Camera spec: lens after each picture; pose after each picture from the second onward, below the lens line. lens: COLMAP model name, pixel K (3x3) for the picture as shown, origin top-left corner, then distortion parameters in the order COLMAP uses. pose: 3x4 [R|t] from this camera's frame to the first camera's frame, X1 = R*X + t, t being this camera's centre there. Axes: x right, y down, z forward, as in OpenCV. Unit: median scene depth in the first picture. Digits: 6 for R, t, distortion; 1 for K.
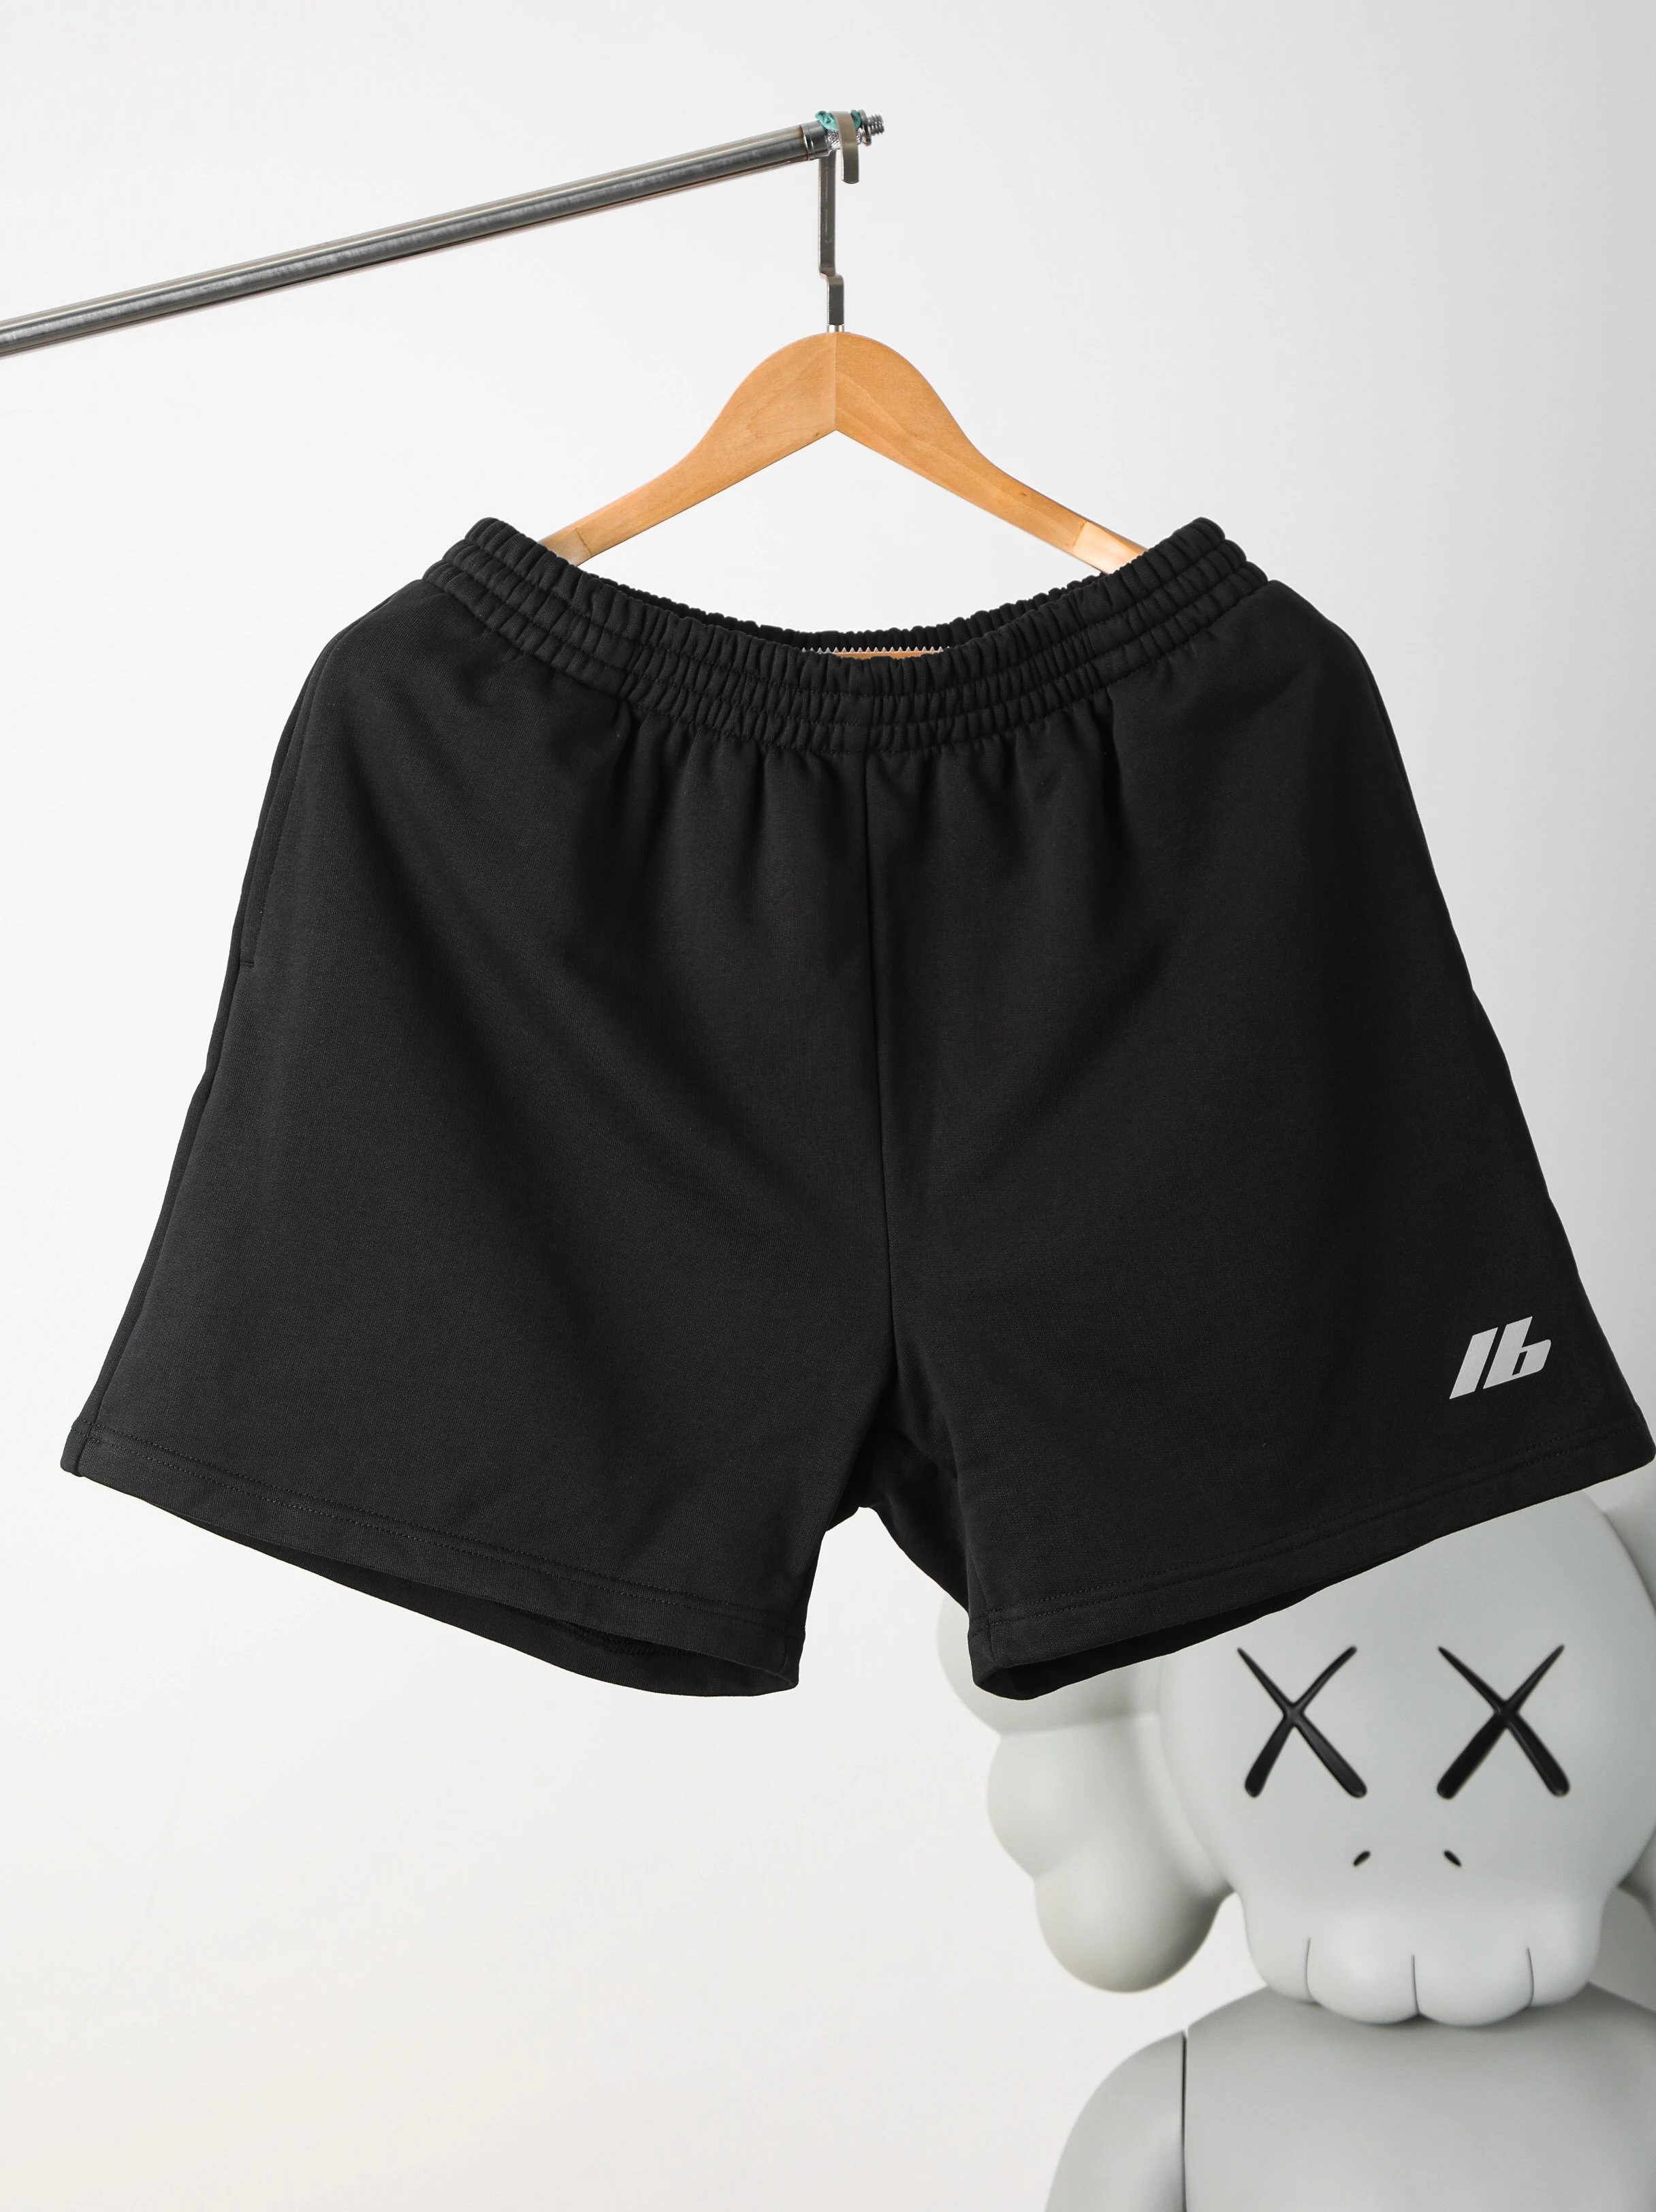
lens RADIAL K [[5397.8, 0, 814.4], [0, 5397.8, 1101.9], [0, 0, 1]] dist [0.271840, 0.000000]
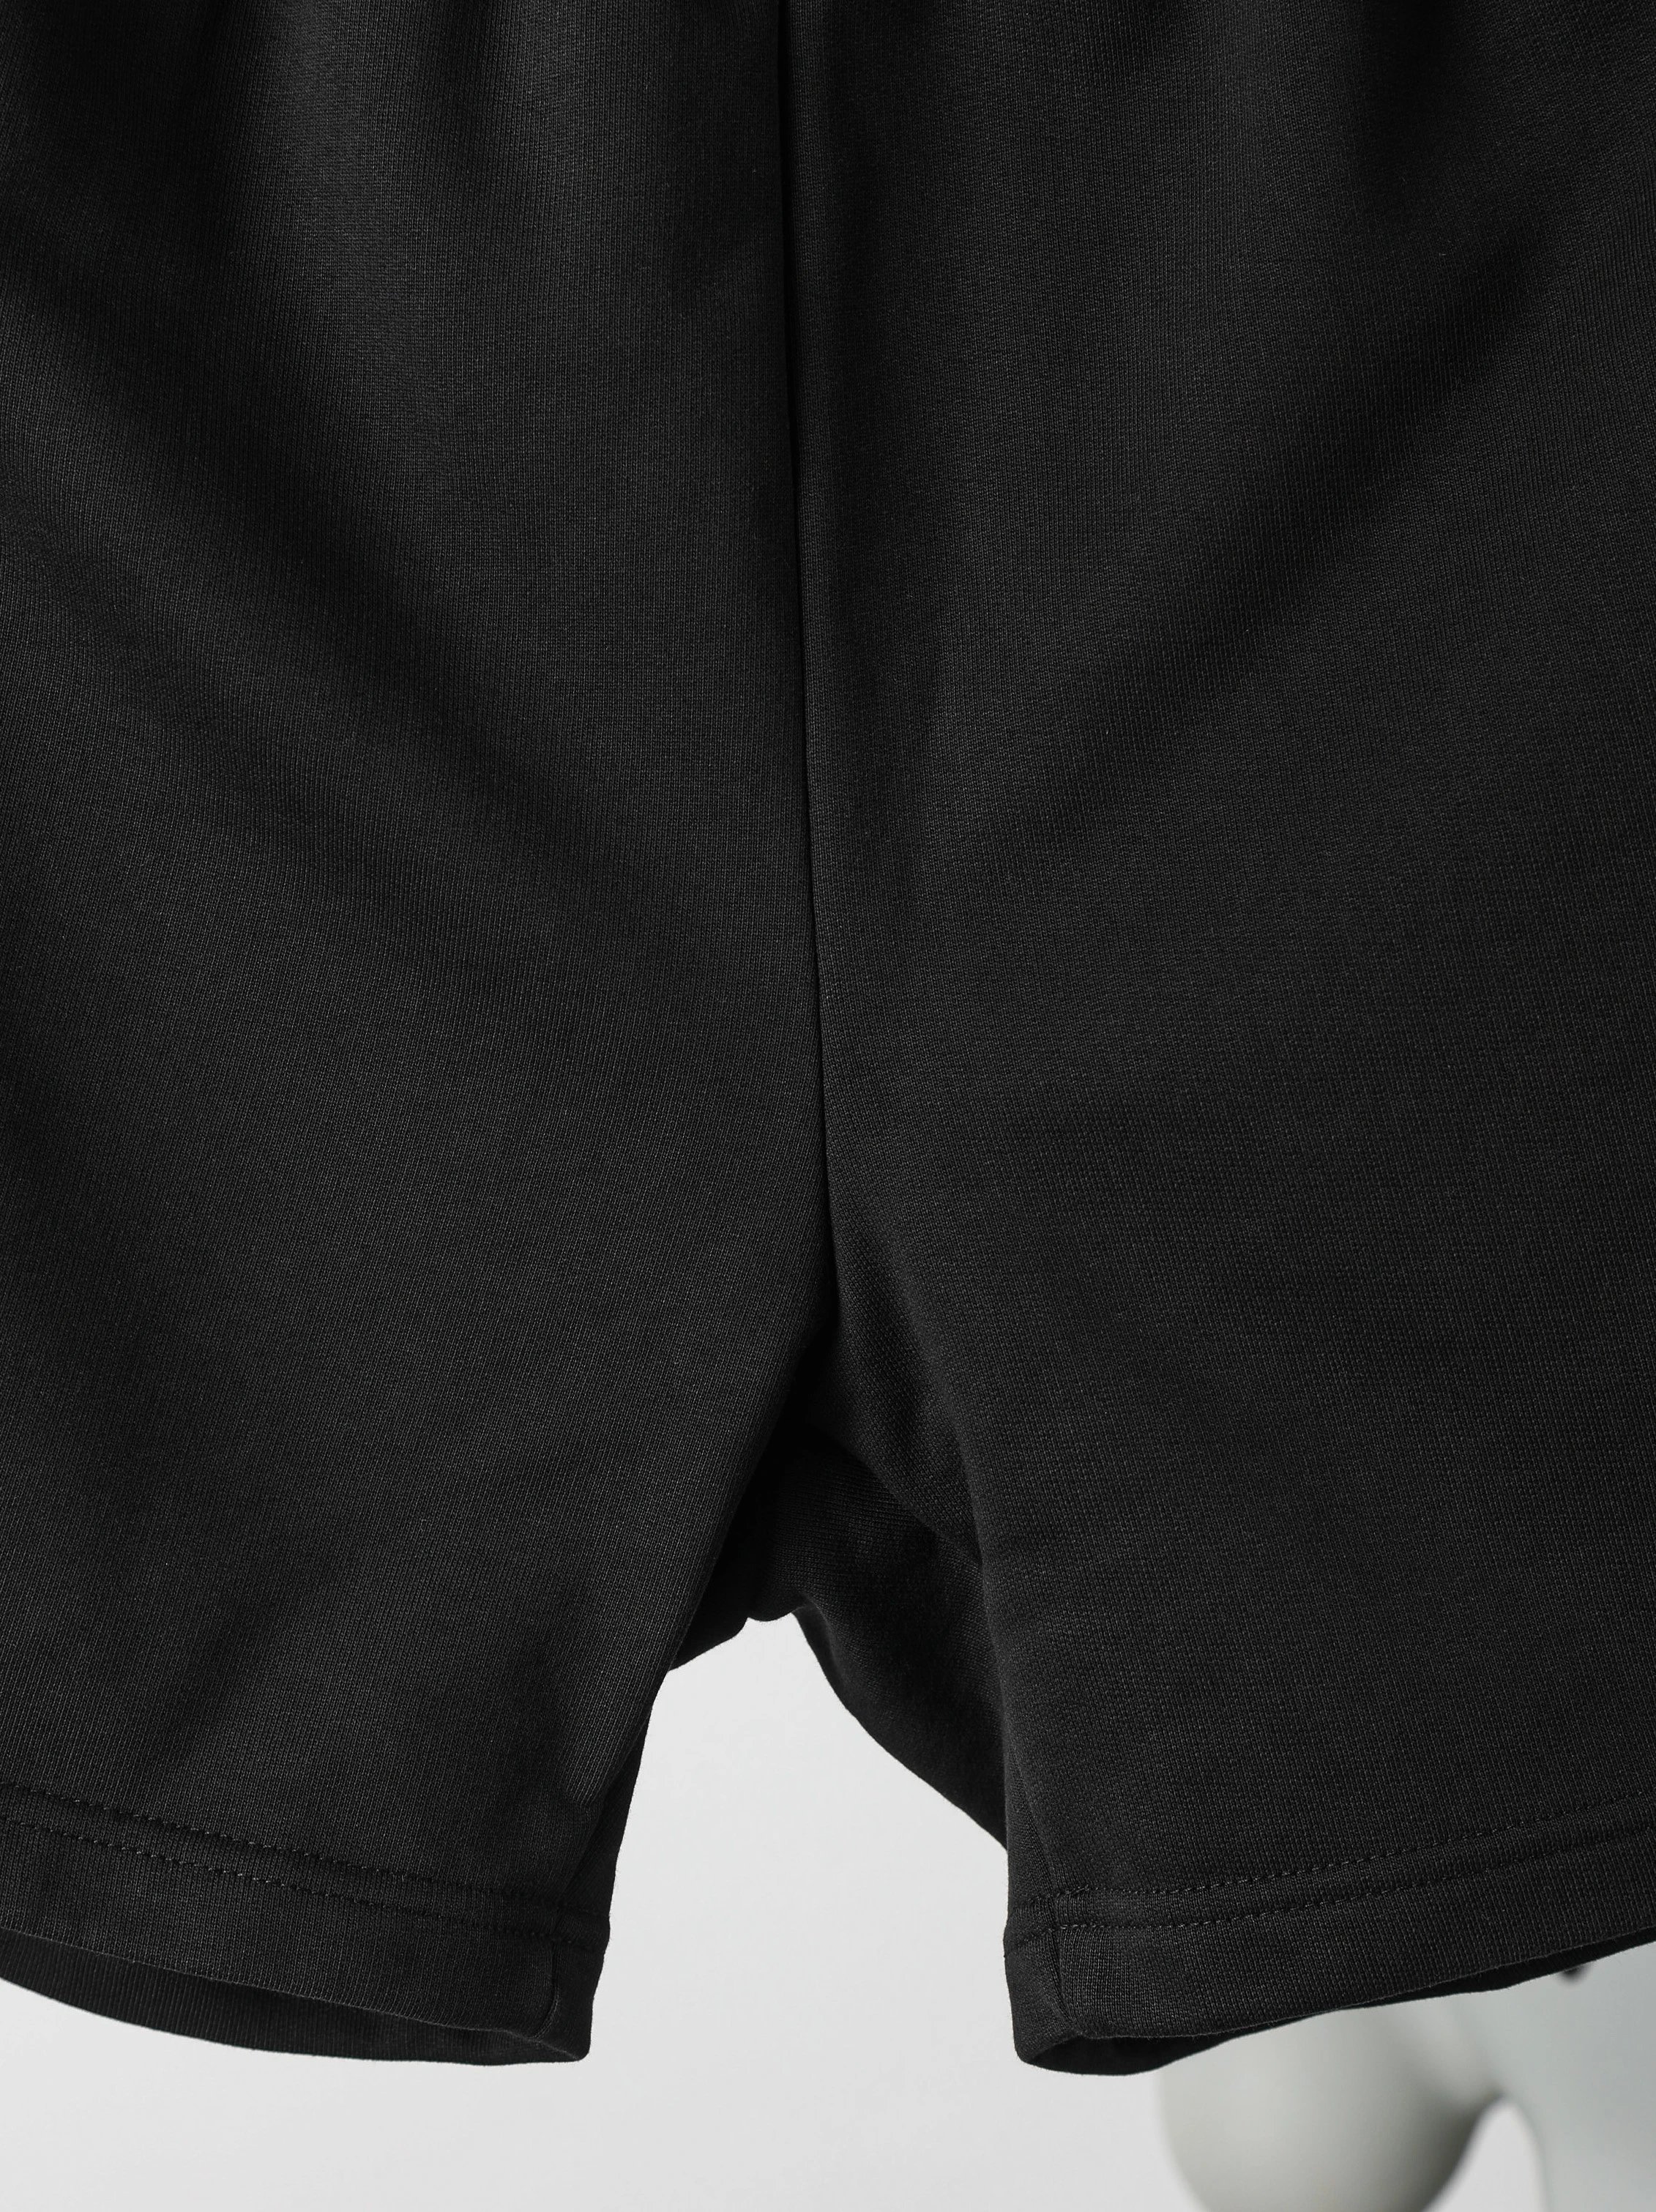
lens RADIAL K [[4292.3, 0, 765.1], [0, 4292.3, 1072.3], [0, 0, 1]] dist [0.181521, 0.000000]
pose [[0.998557, 0.017706, -0.050698, 0.025908], [-0.014330, 0.997704, 0.066191, 0.011167], [0.051754, -0.065369, 0.996518, 0.681128]]
